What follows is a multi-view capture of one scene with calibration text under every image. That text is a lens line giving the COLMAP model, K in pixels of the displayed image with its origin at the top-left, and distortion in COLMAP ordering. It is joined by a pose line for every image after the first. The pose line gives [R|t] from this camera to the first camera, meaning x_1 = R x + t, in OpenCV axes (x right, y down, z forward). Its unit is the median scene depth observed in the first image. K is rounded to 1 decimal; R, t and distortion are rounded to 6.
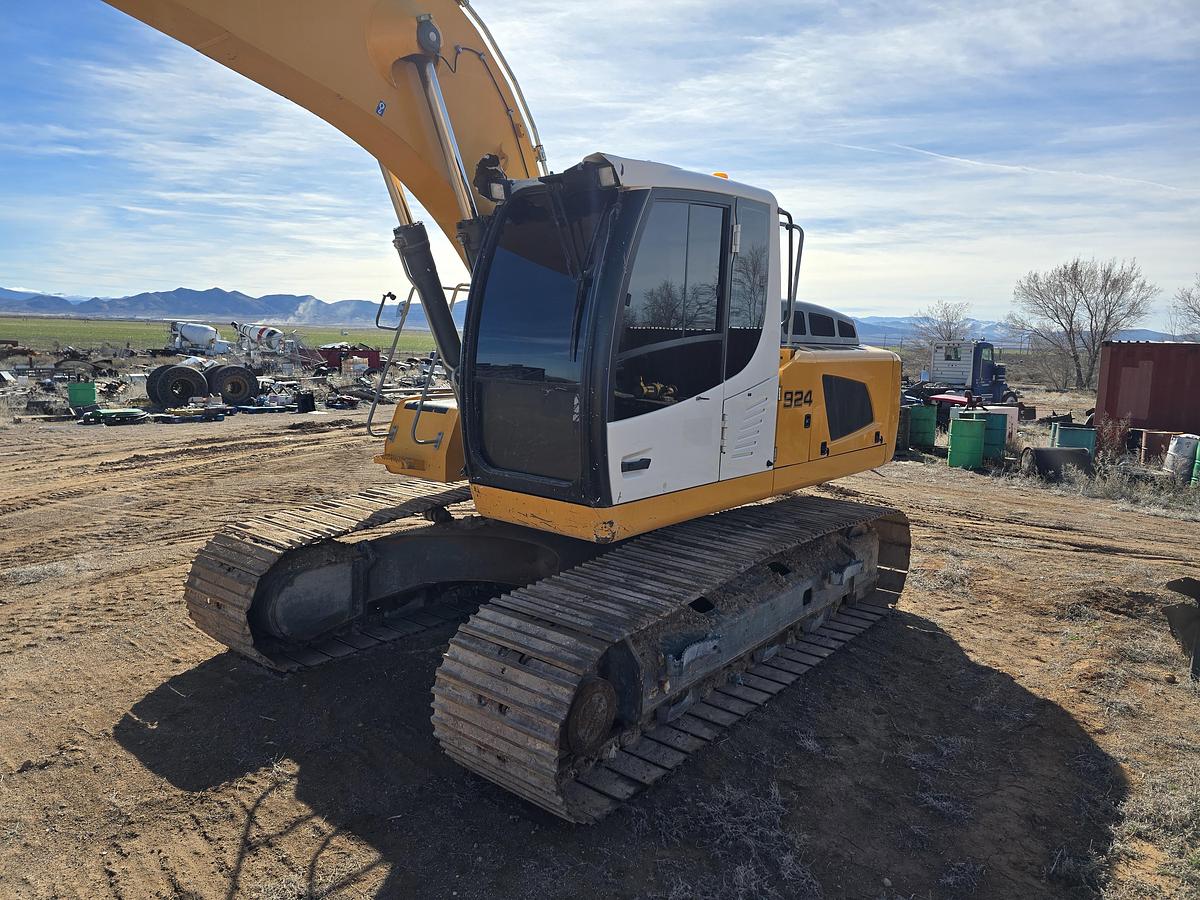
lens RADIAL K [[803.9, 0, 592.0], [0, 803.9, 448.8], [0, 0, 1]] dist [0.074395, -0.065480]
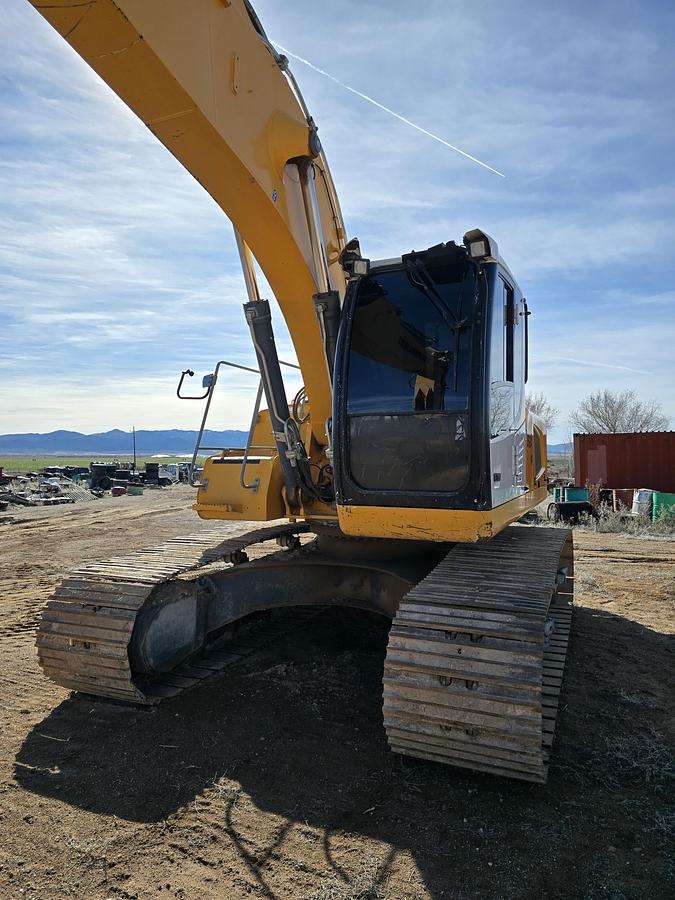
lens RADIAL K [[603.0, 0, 332.4], [0, 603.0, 444.0], [0, 0, 1]] dist [0.074395, -0.065480]
pose [[0.964039, -0.025318, 0.264552, -0.385176], [0.065637, 0.987296, -0.144698, 0.078319], [-0.257528, 0.156859, 0.953454, 0.149077]]
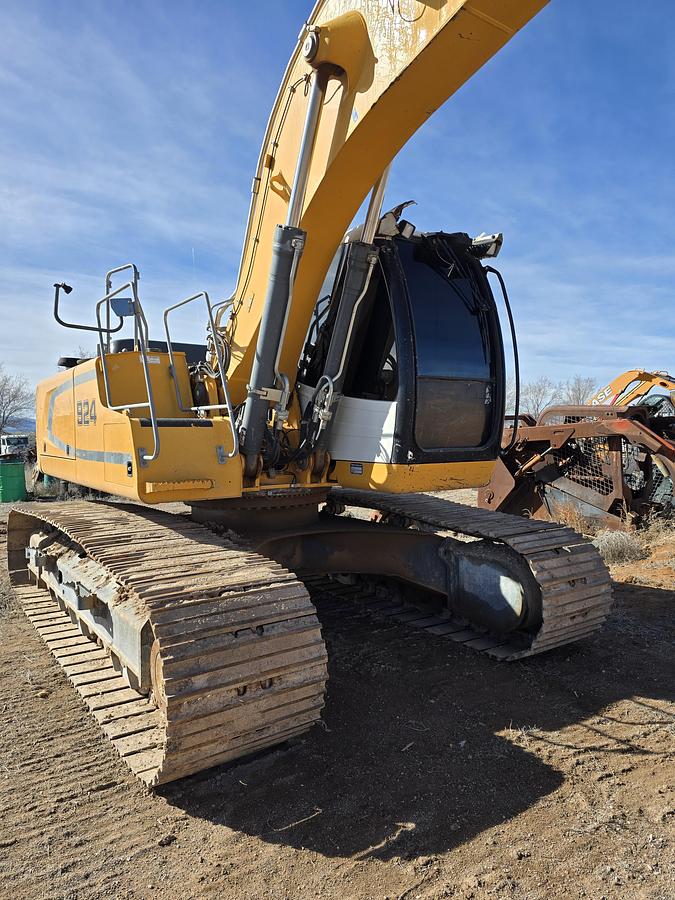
lens RADIAL K [[603.0, 0, 333.6], [0, 603.0, 451.1], [0, 0, 1]] dist [0.074395, -0.065480]
pose [[0.273619, -0.062384, 0.959813, -1.014849], [0.146889, 0.988899, 0.022400, -0.013080], [-0.950556, 0.134857, 0.279745, 0.829966]]
